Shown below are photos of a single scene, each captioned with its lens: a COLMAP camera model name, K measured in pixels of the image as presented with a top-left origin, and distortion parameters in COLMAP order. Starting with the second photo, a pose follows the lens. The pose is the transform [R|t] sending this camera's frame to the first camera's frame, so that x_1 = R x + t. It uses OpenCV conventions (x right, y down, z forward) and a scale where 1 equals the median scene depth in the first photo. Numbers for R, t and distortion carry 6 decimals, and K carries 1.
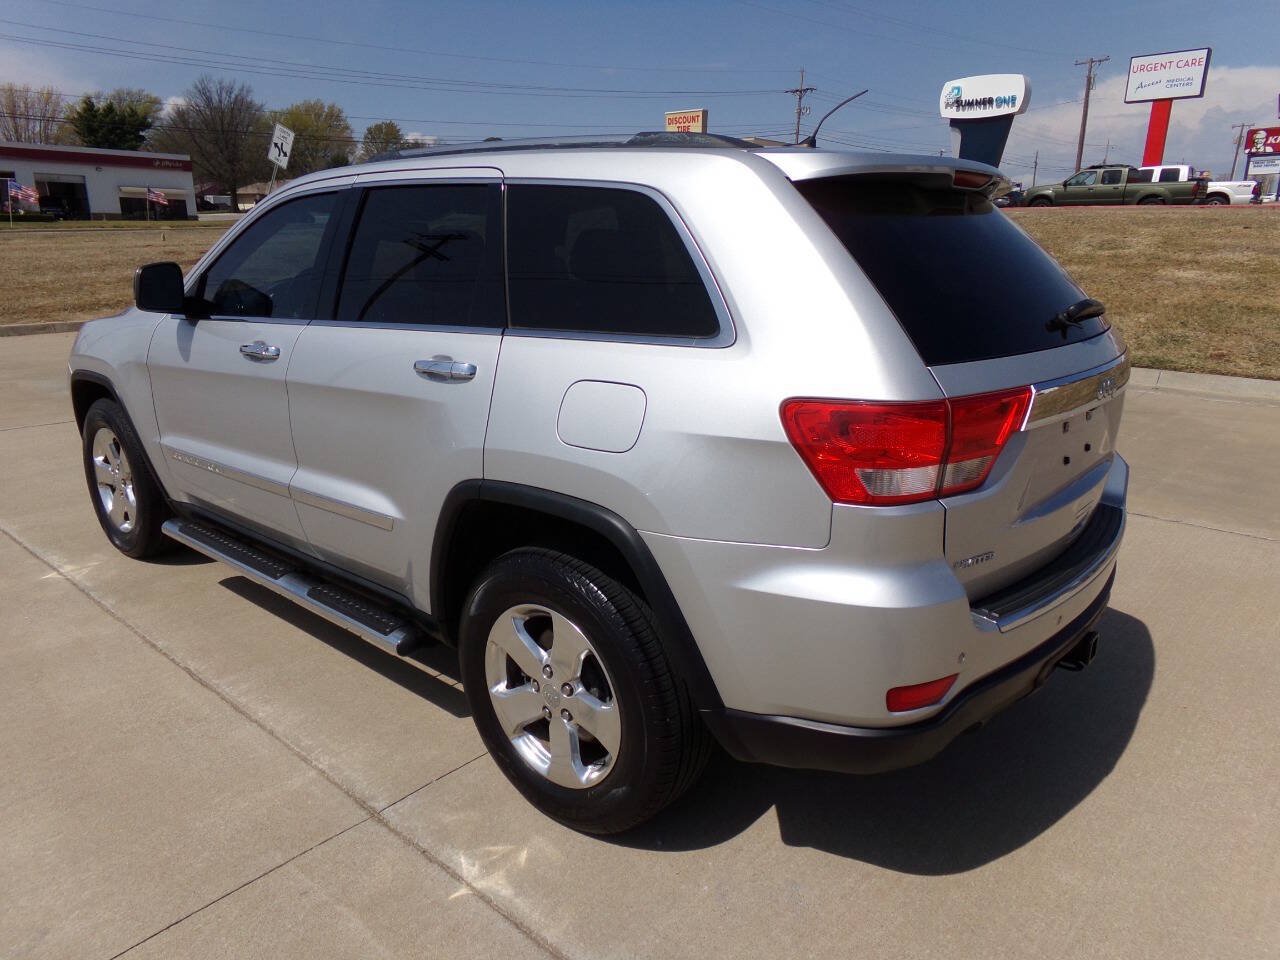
lens RADIAL K [[869.5, 0, 635.5], [0, 869.5, 482.7], [0, 0, 1]] dist [-0.003216, 0.021631]
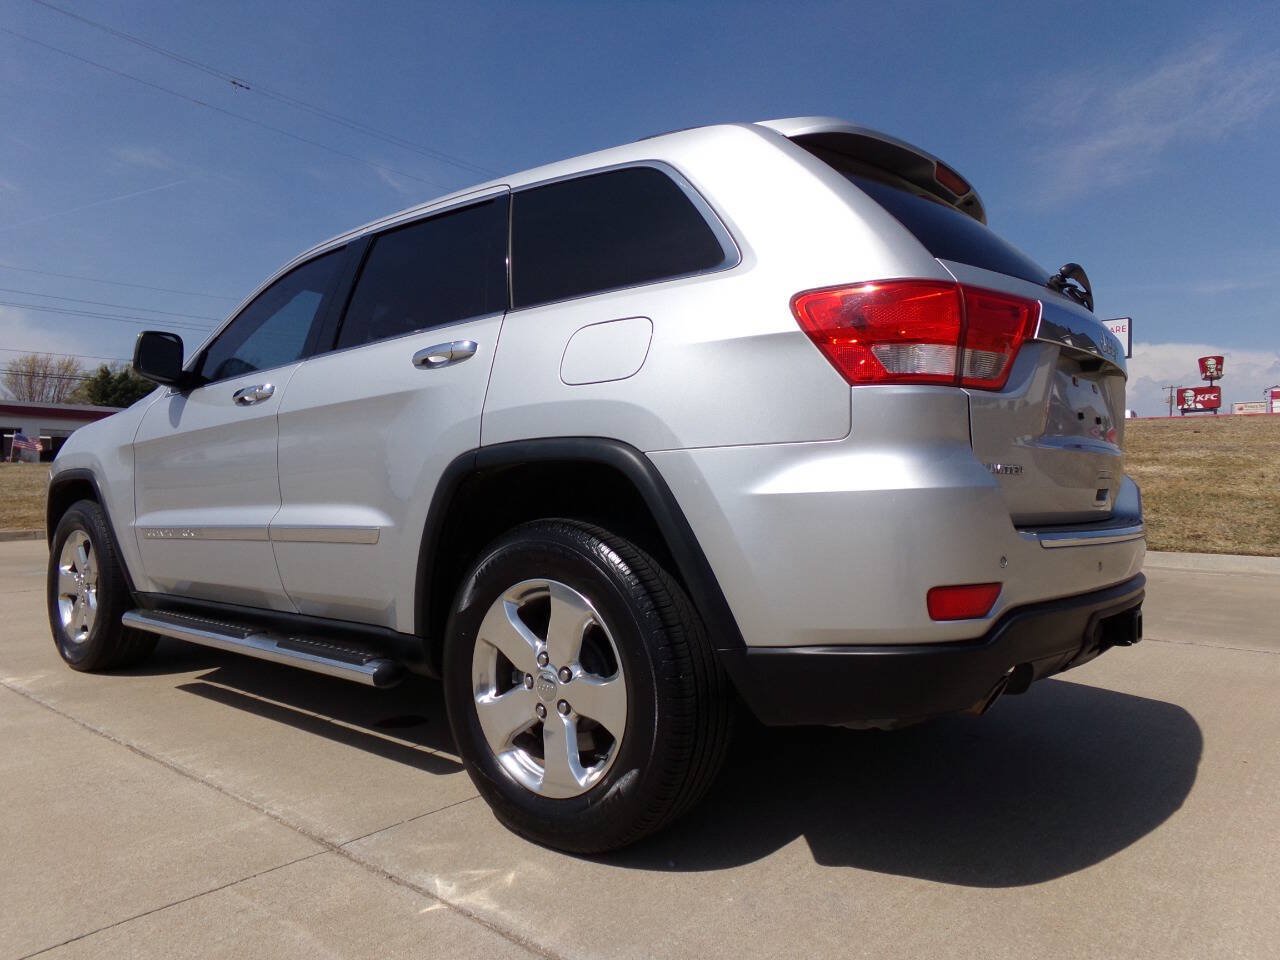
lens RADIAL K [[869.5, 0, 640.7], [0, 869.5, 487.1], [0, 0, 1]] dist [-0.003216, 0.021631]
pose [[0.999641, -0.004731, 0.026363, -0.022300], [0.011863, 0.960670, -0.277440, 0.283022], [-0.024013, 0.277653, 0.960381, 0.083072]]
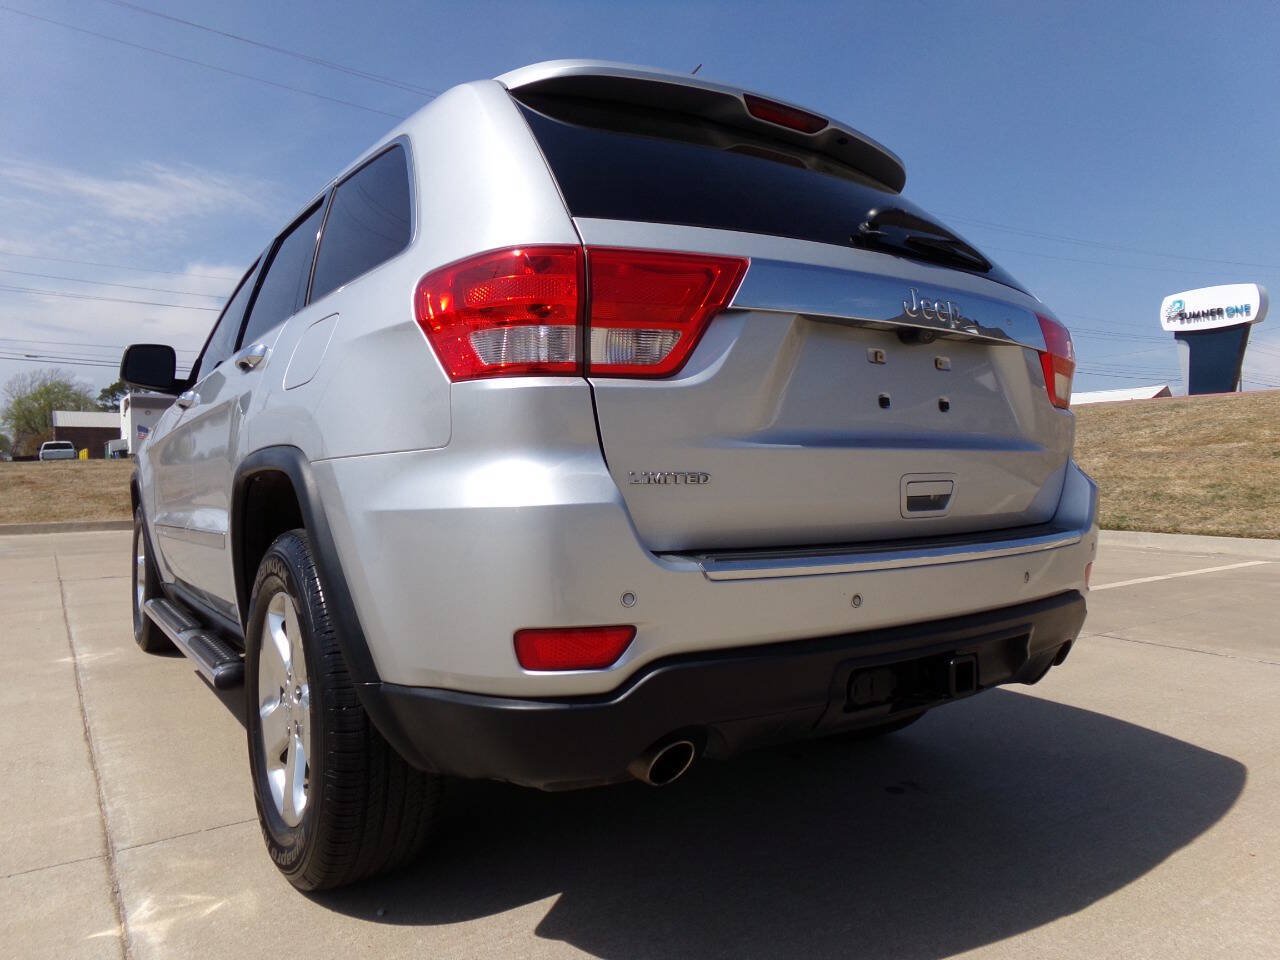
lens RADIAL K [[869.5, 0, 638.7], [0, 869.5, 487.2], [0, 0, 1]] dist [-0.003216, 0.021631]
pose [[0.969079, -0.010822, -0.246511, 0.423327], [-0.053217, 0.966360, -0.251628, 0.221583], [0.240942, 0.256966, 0.935904, 0.227637]]
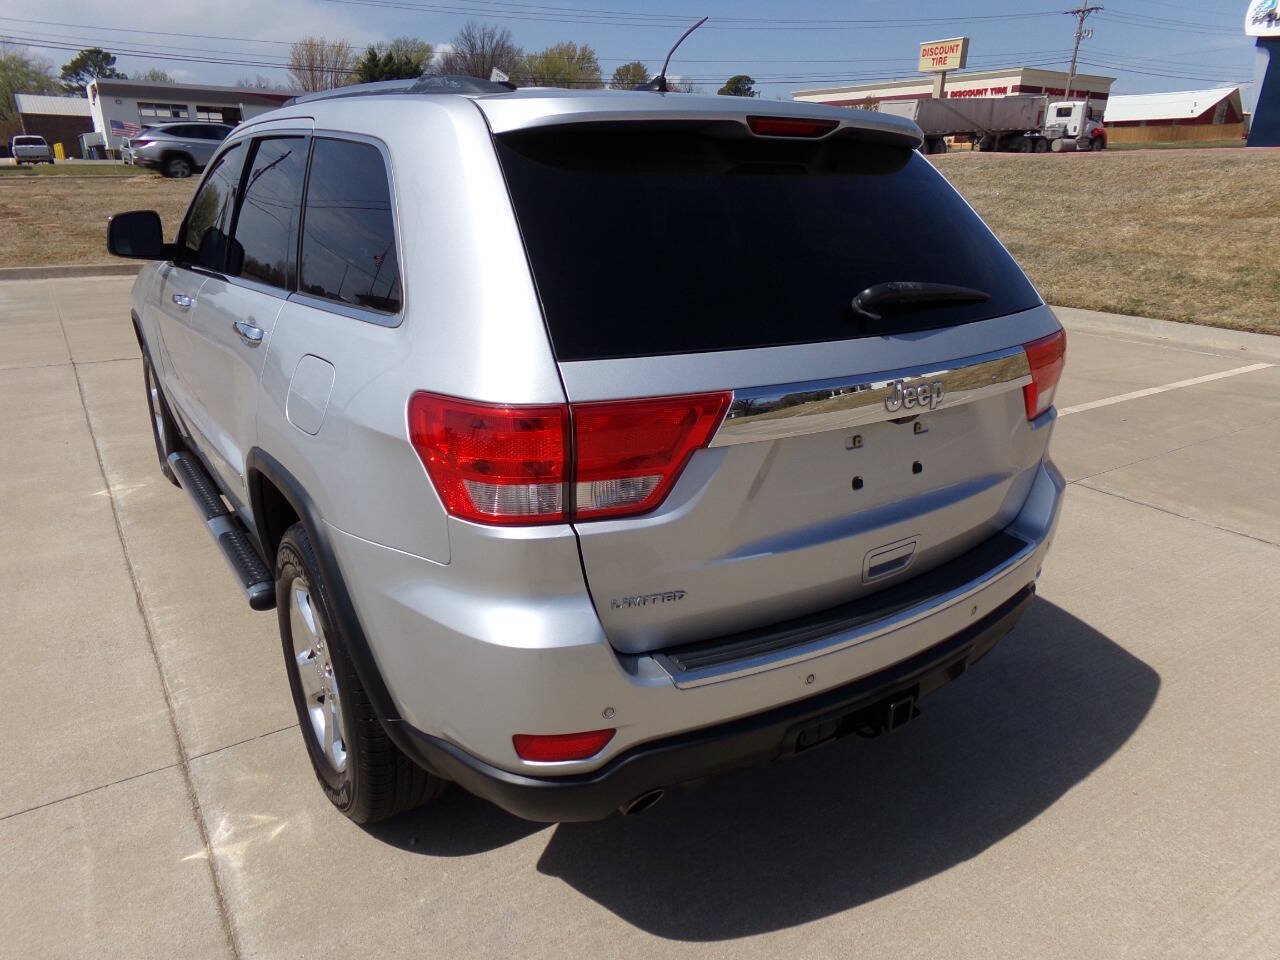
lens RADIAL K [[869.5, 0, 637.7], [0, 869.5, 487.4], [0, 0, 1]] dist [-0.003216, 0.021631]
pose [[0.965783, 0.091477, -0.242683, 0.441682], [-0.075574, 0.994385, 0.074071, -0.059295], [0.248096, -0.053196, 0.967274, 0.152320]]
